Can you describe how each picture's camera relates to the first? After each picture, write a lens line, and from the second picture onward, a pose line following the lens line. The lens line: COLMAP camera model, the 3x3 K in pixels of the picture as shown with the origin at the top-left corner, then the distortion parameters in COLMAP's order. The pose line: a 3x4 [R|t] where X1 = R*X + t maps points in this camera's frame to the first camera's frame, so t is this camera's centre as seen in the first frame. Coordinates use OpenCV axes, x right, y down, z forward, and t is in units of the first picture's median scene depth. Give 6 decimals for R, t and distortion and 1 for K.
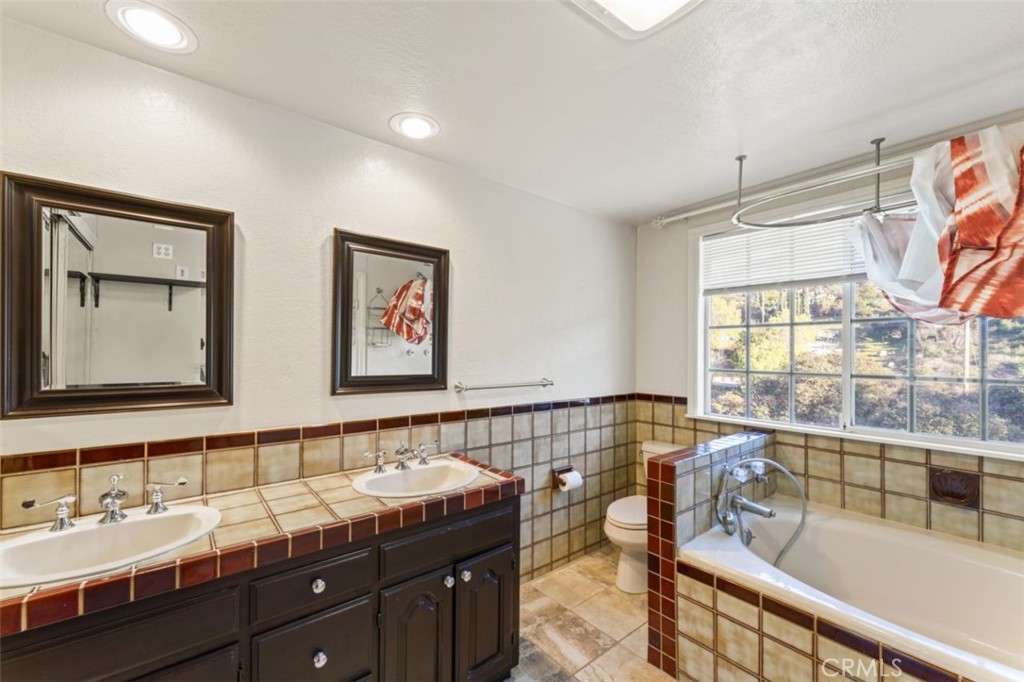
lens RADIAL K [[404.8, 0, 509.9], [0, 404.8, 343.0], [0, 0, 1]] dist [0.002013, 0.000274]
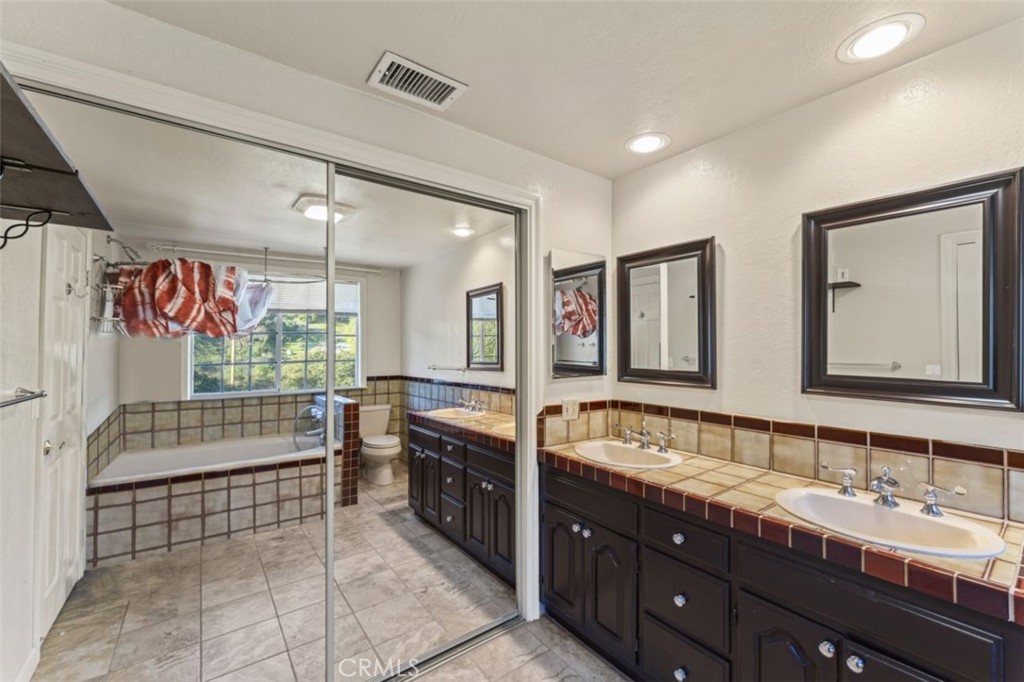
lens RADIAL K [[420.9, 0, 512.0], [0, 420.9, 341.0], [0, 0, 1]] dist [-0.001461, -0.000253]
pose [[-0.029438, -0.012362, -0.999490, 0.590342], [0.034310, 0.999322, -0.013371, -0.002517], [0.998978, -0.034686, -0.028994, 0.385283]]
